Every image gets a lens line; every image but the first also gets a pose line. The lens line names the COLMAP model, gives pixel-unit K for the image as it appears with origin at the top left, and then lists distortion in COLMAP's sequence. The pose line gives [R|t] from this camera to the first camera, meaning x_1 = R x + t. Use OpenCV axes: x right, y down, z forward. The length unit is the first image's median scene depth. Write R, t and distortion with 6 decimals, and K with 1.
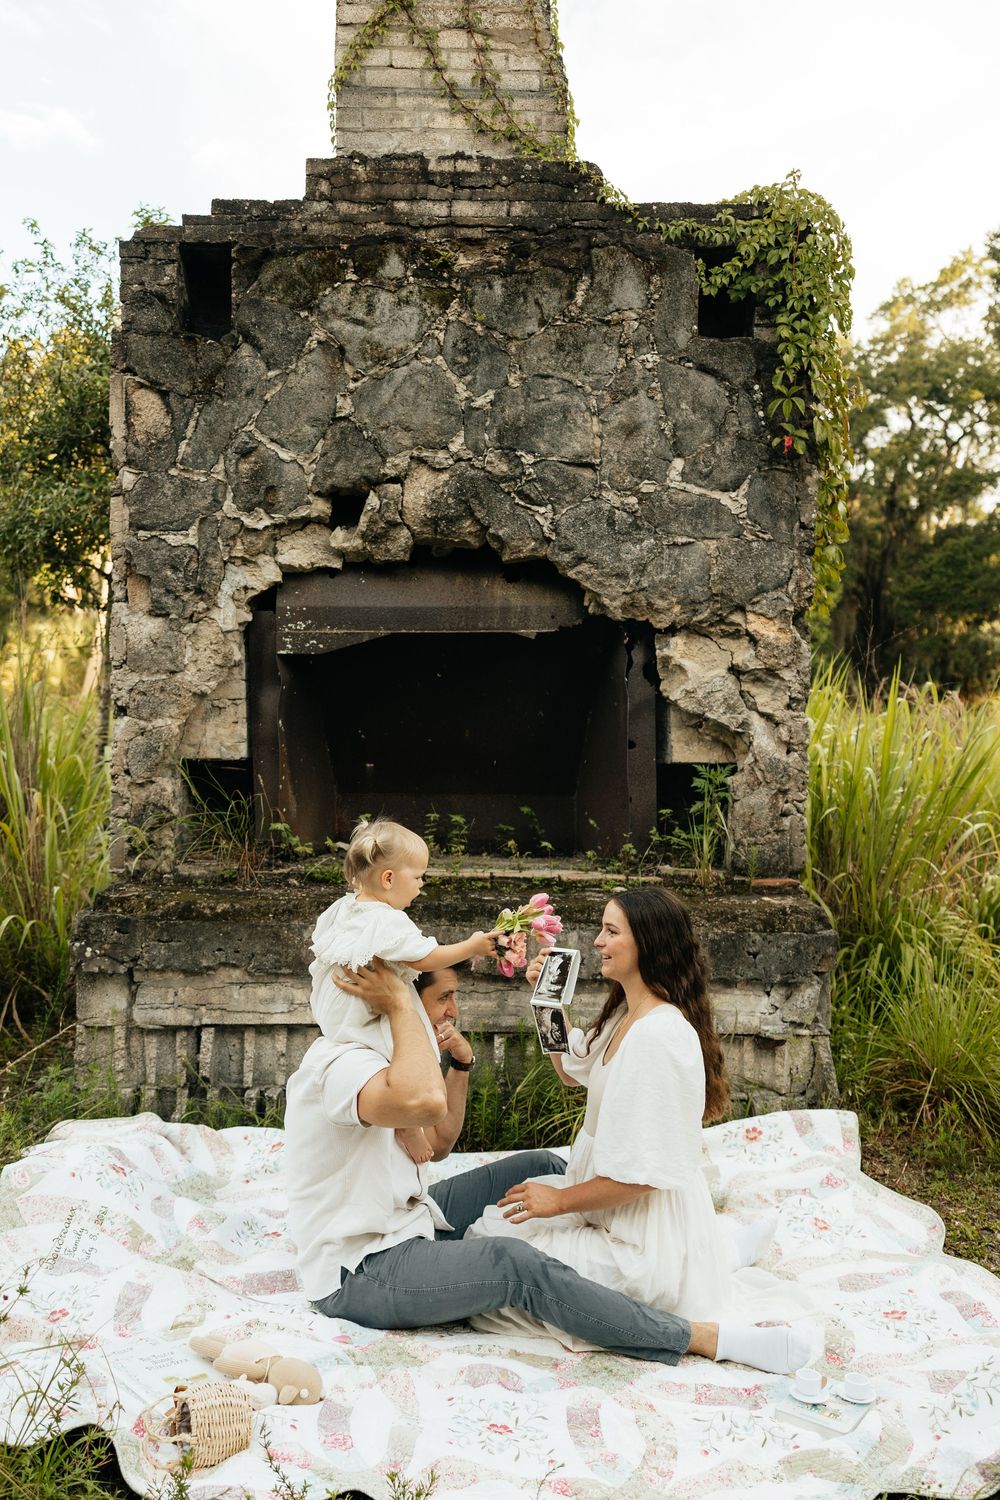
lens RADIAL K [[1296.4, 0, 468.9], [0, 1296.4, 765.7], [0, 0, 1]] dist [0.009375, 0.009630]
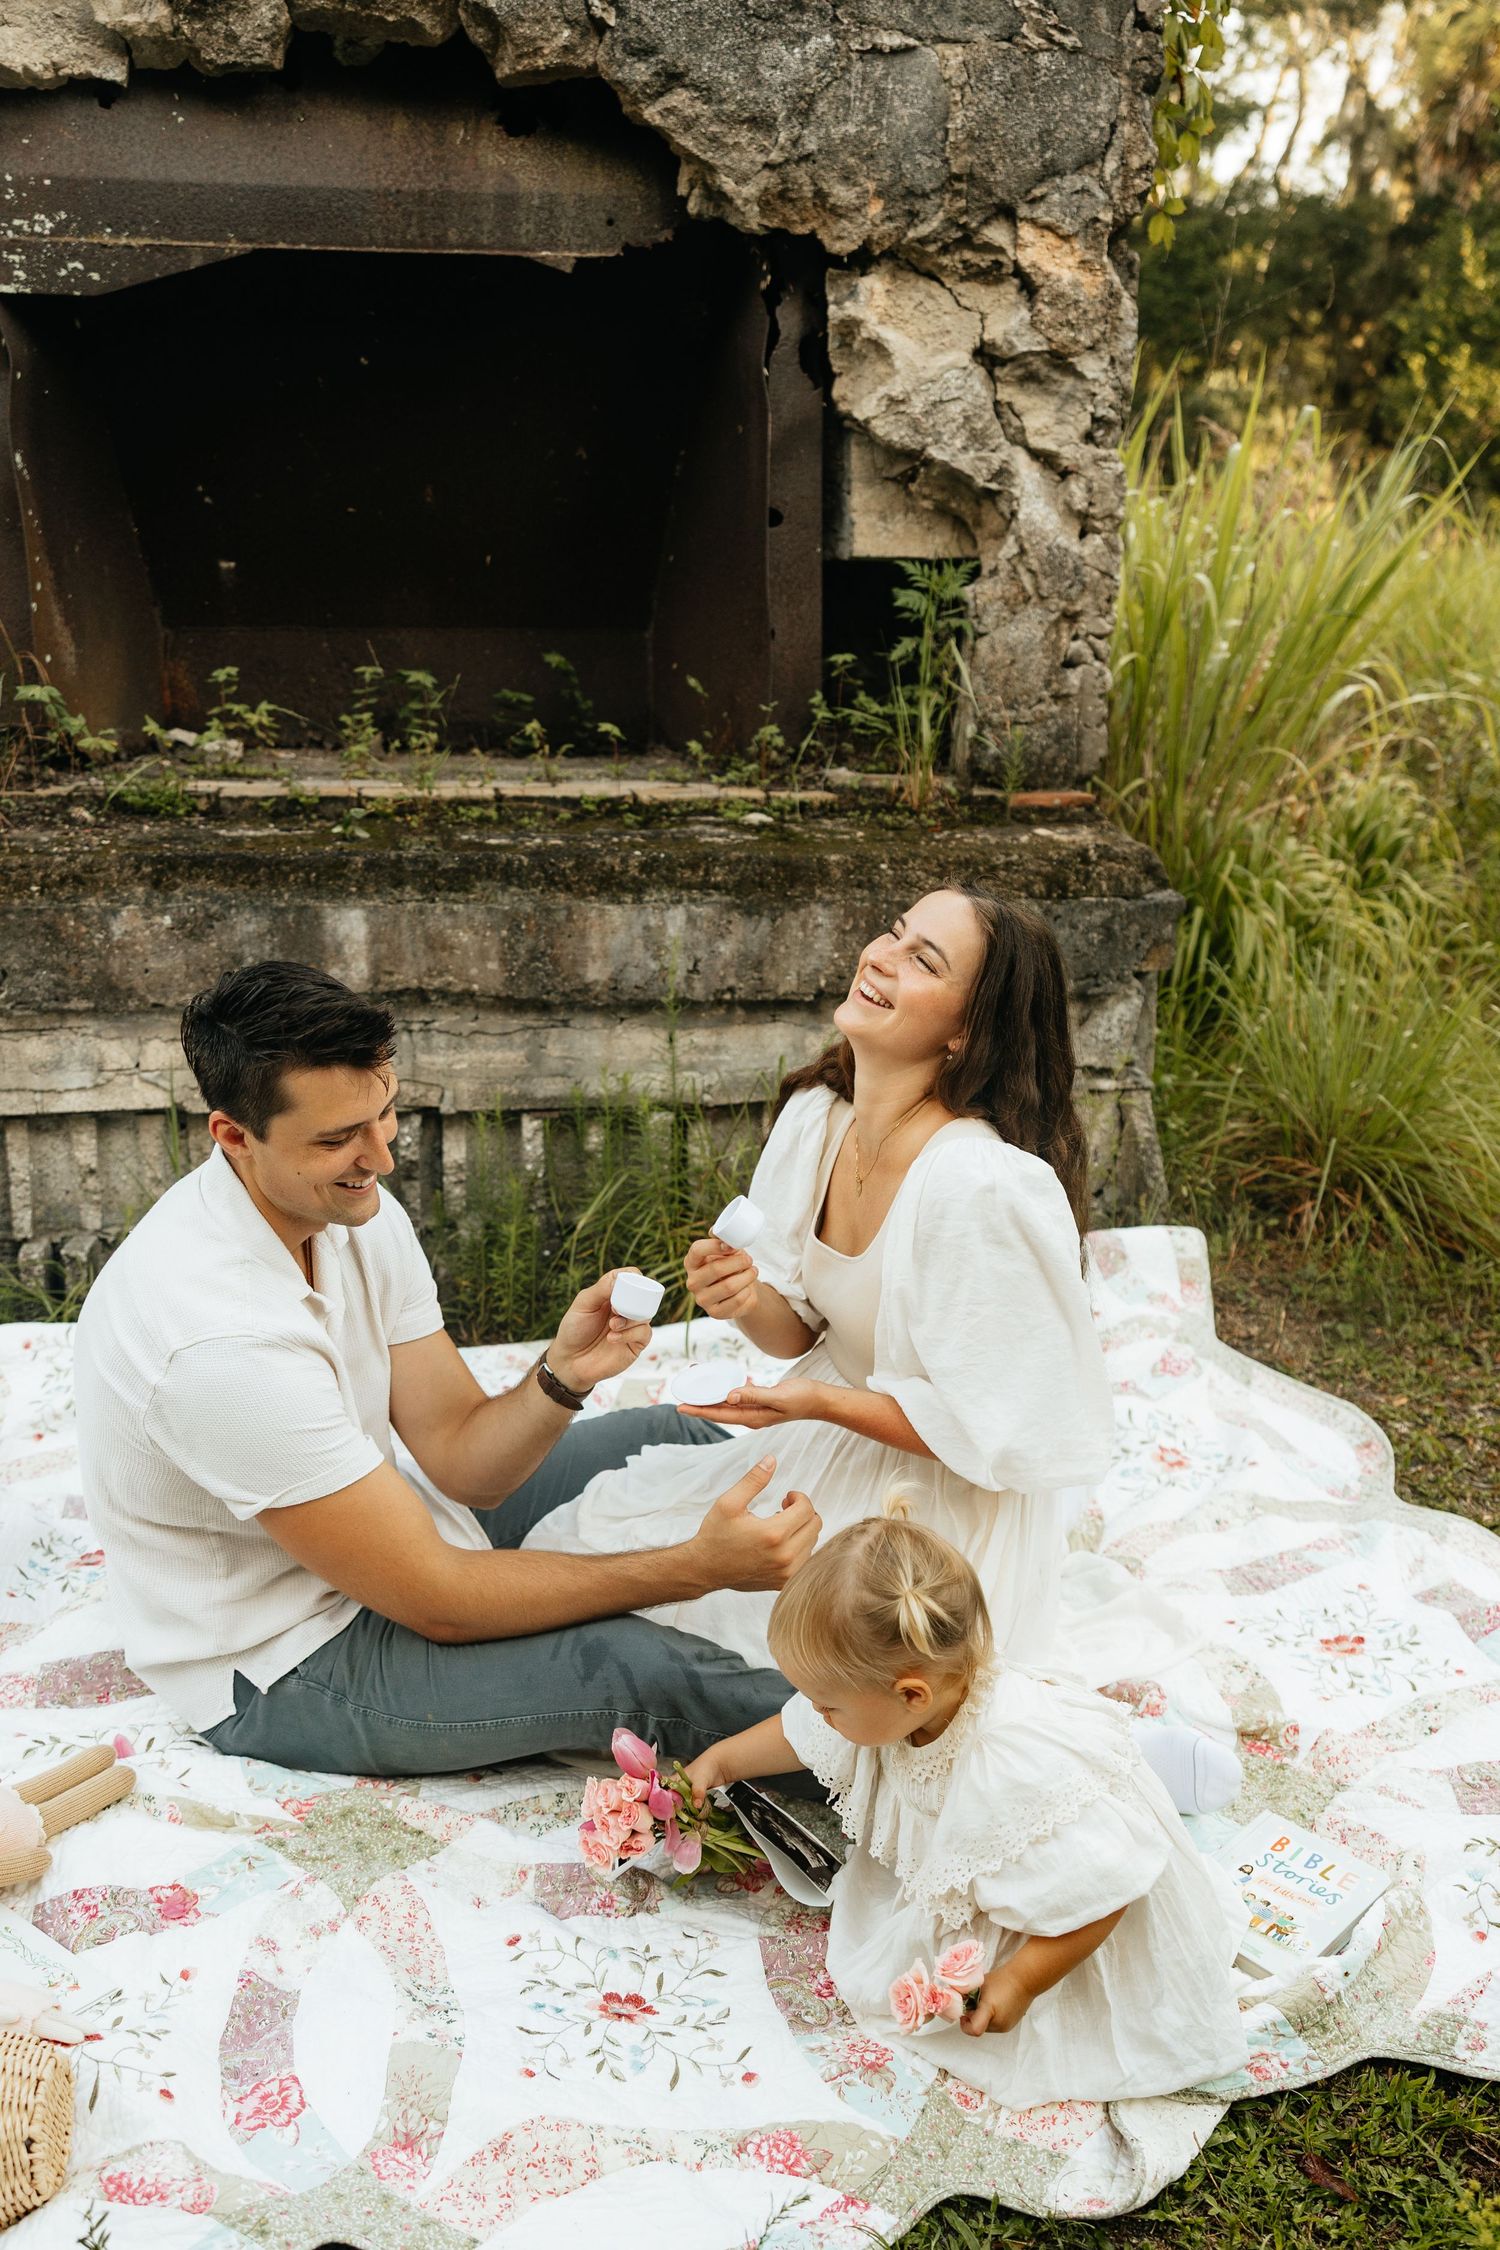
lens RADIAL K [[1953.5, 0, 743.3], [0, 1953.5, 1201.0], [0, 0, 1]] dist [0.006380, 0.002999]
pose [[0.985245, -0.049595, 0.163805, -0.020344], [0.000406, 0.957768, 0.287542, 0.019182], [-0.171148, -0.283233, 0.943656, 0.238076]]
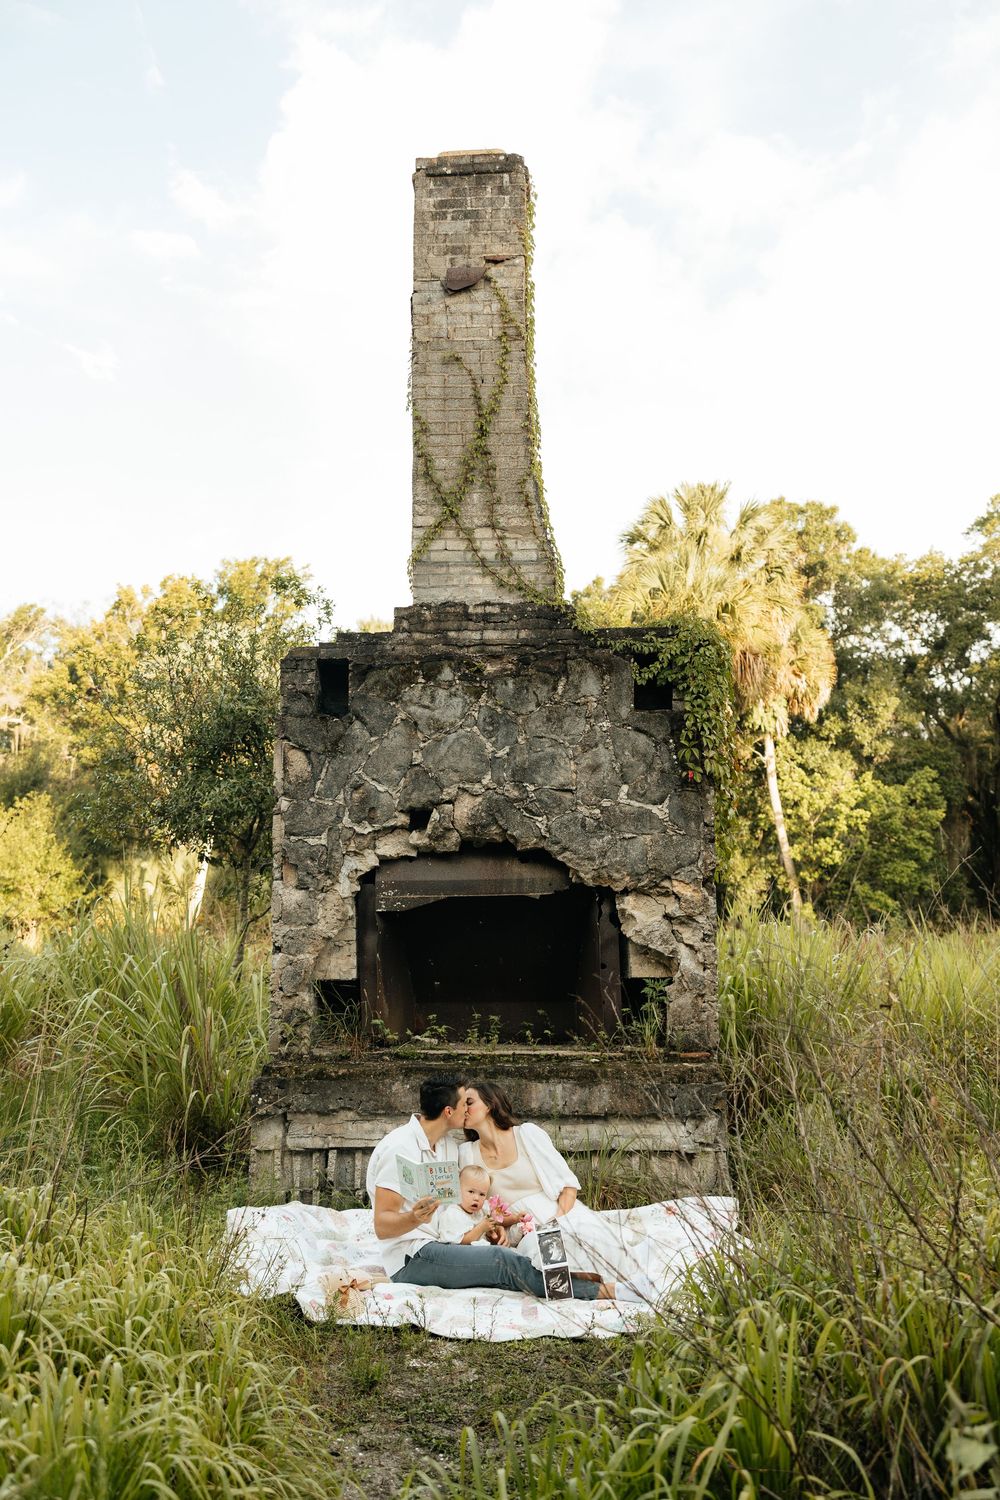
lens RADIAL K [[1410.4, 0, 500.0], [0, 1410.4, 750.0], [0, 0, 1]] dist [0.002157, 0.014820]
pose [[0.998161, -0.024059, -0.055632, 0.104379], [0.014074, 0.984759, -0.173355, 0.020245], [0.058955, 0.172253, 0.983287, -0.721764]]
